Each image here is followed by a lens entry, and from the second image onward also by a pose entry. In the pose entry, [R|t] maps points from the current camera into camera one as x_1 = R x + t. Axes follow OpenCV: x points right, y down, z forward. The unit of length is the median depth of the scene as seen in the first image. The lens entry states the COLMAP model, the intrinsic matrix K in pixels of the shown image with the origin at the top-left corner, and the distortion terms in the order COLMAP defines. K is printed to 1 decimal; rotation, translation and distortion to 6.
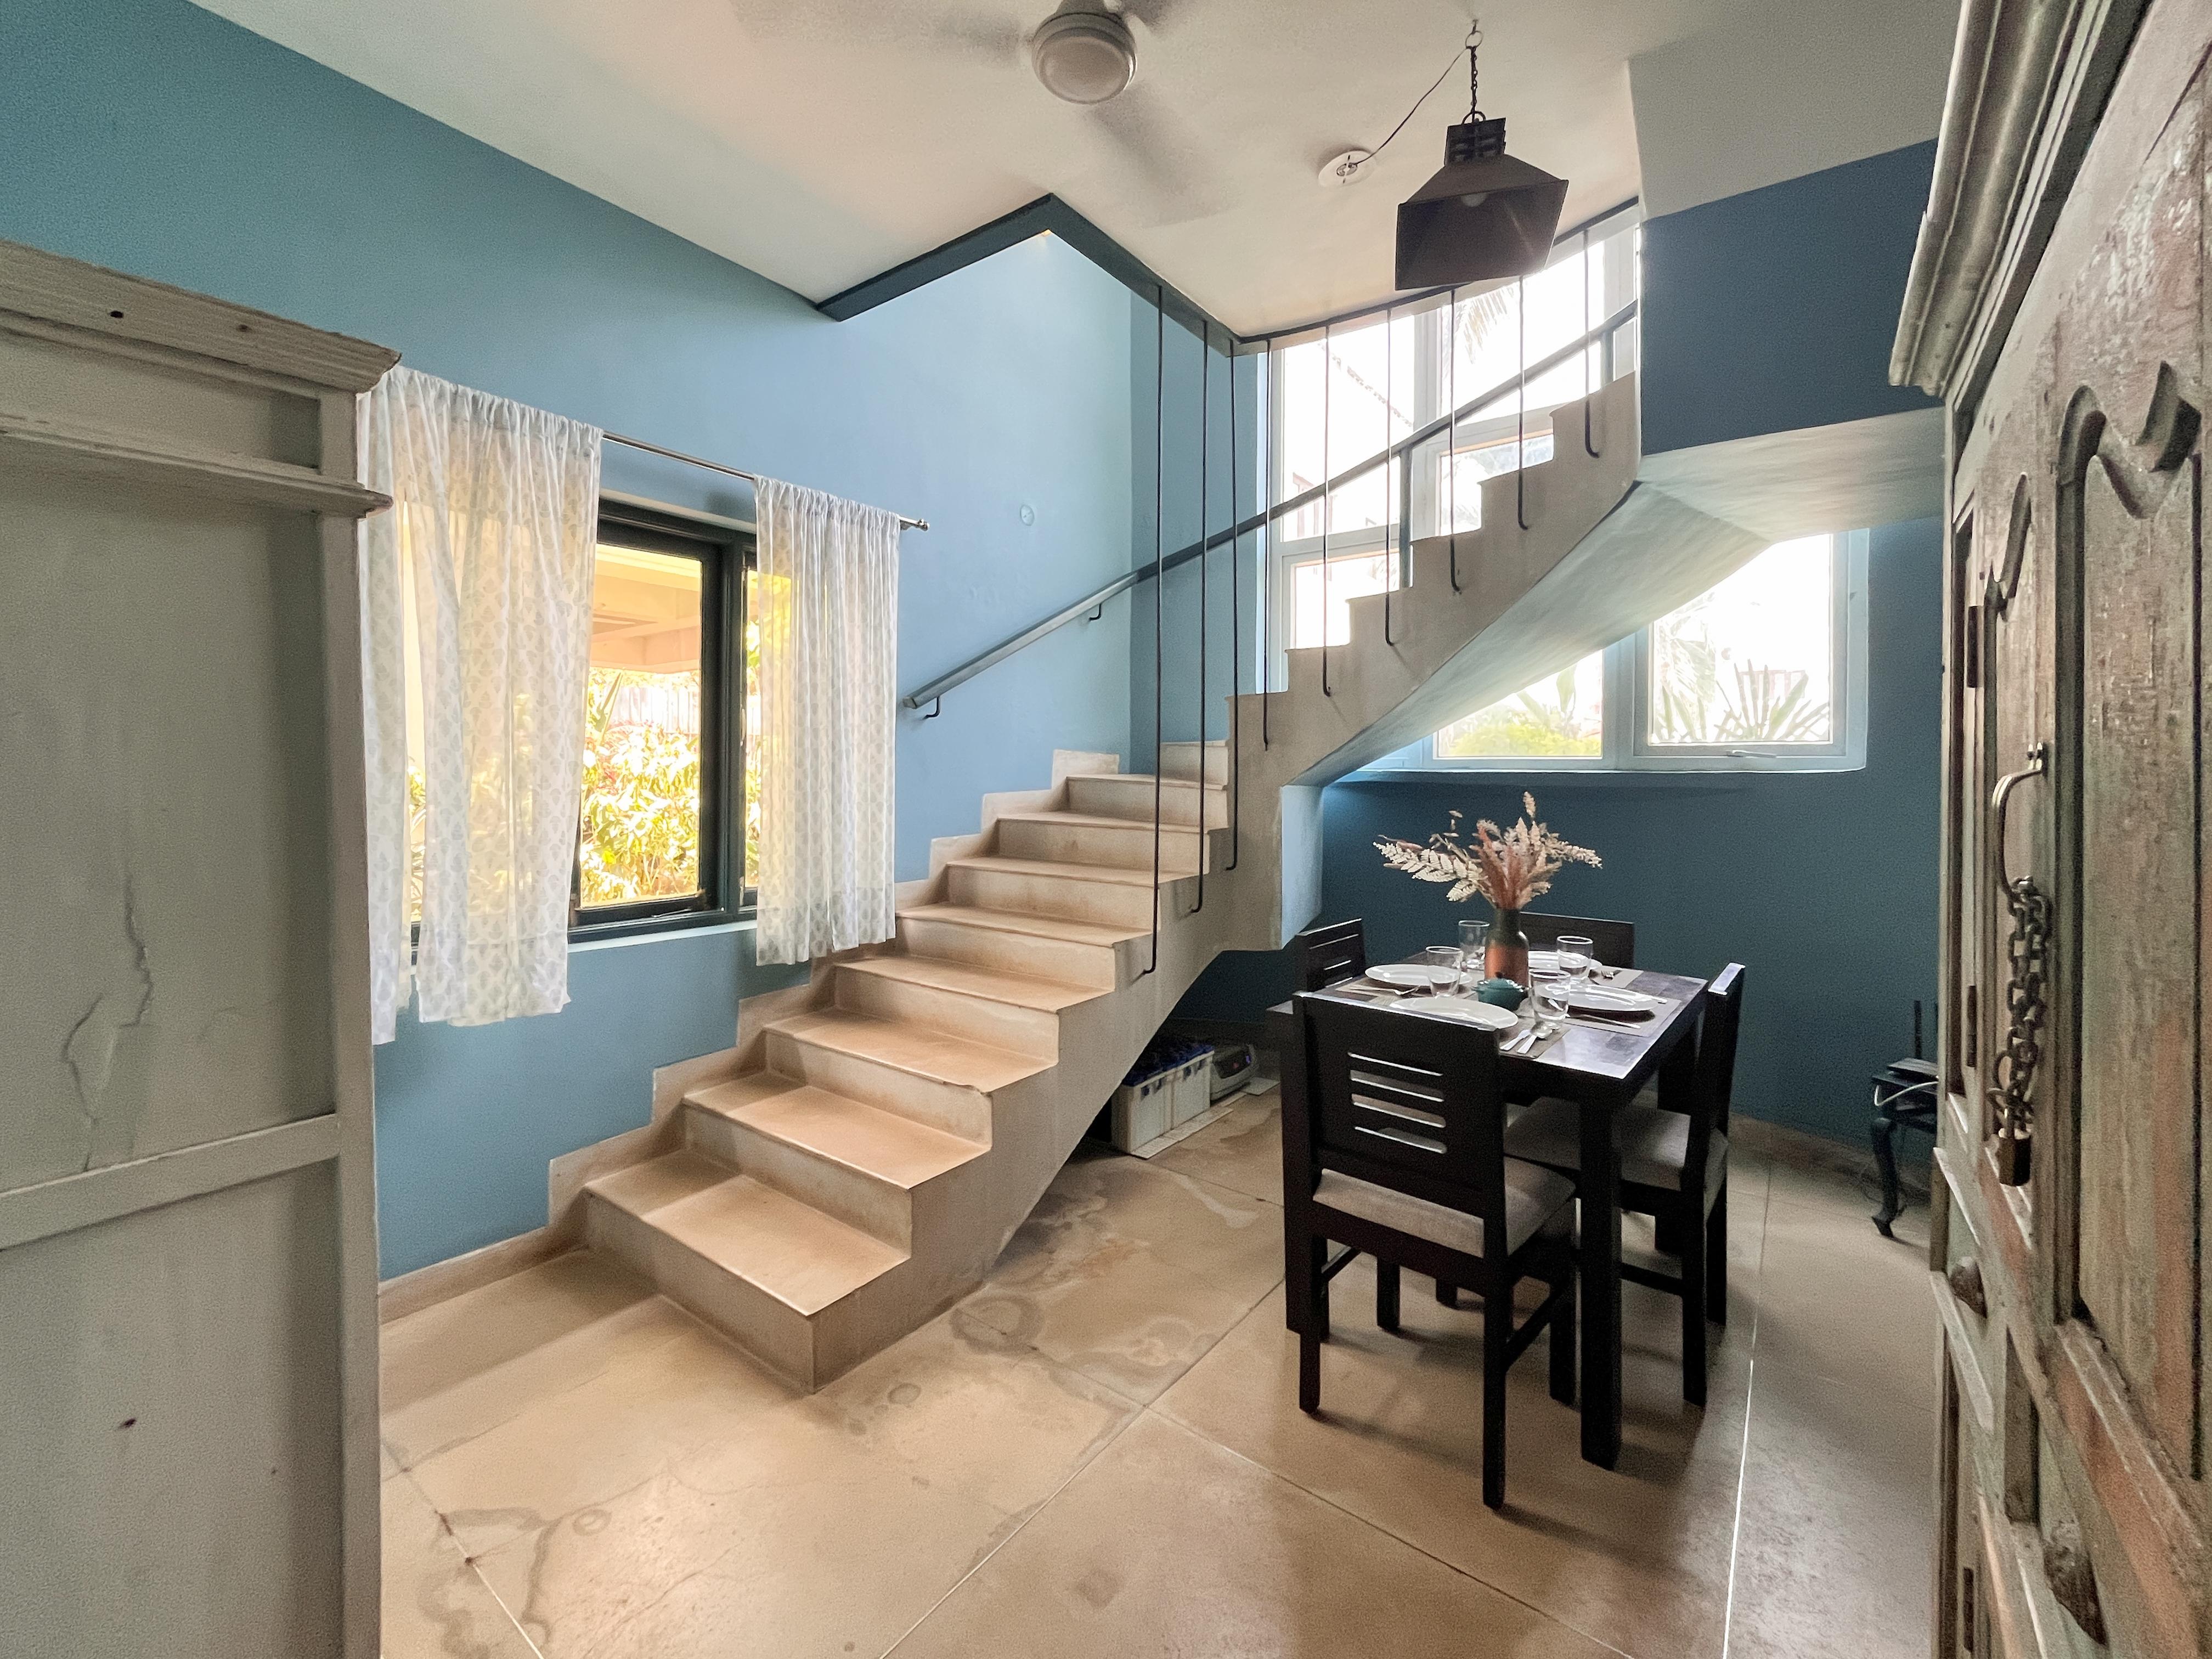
lens RADIAL K [[886.5, 0, 1150.9], [0, 886.5, 773.0], [0, 0, 1]] dist [0.000784, -0.000133]
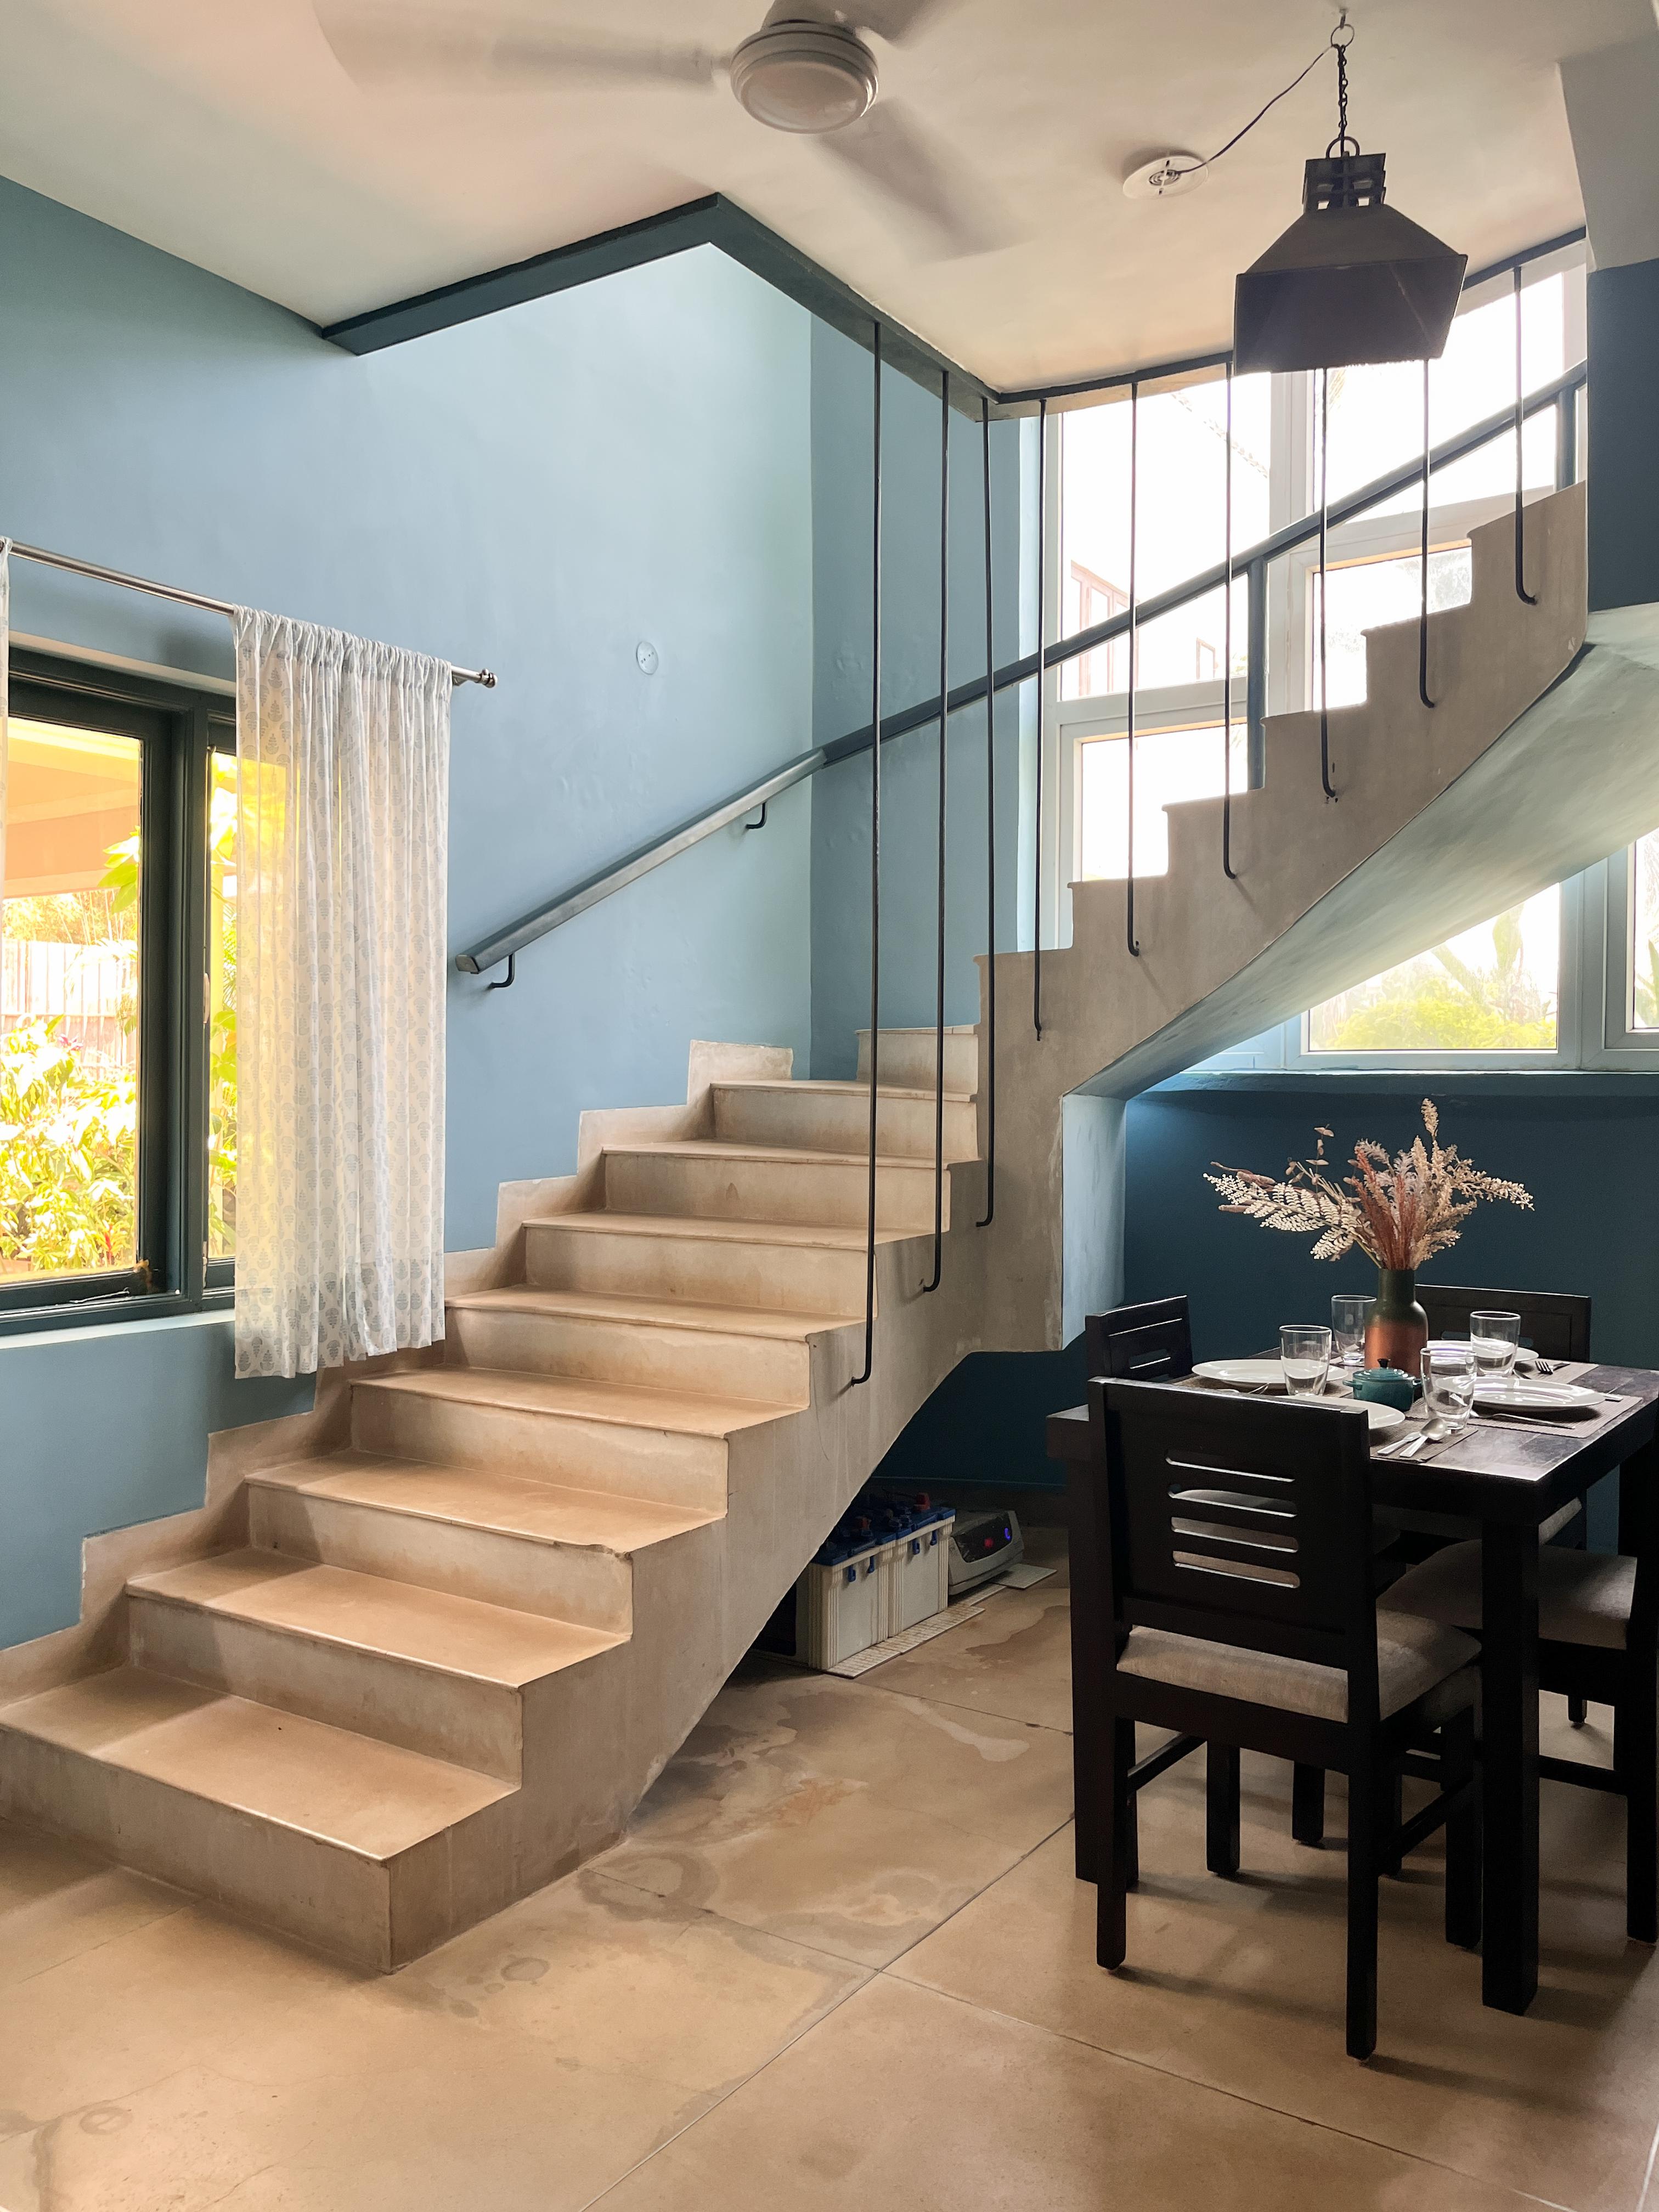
lens RADIAL K [[1696.4, 0, 827.7], [0, 1696.4, 1096.8], [0, 0, 1]] dist [-0.009330, 0.002803]
pose [[0.999767, -0.000084, 0.021568, -0.056653], [-0.000005, 0.999992, 0.004123, 0.012185], [-0.021568, -0.004122, 0.999759, -0.255413]]
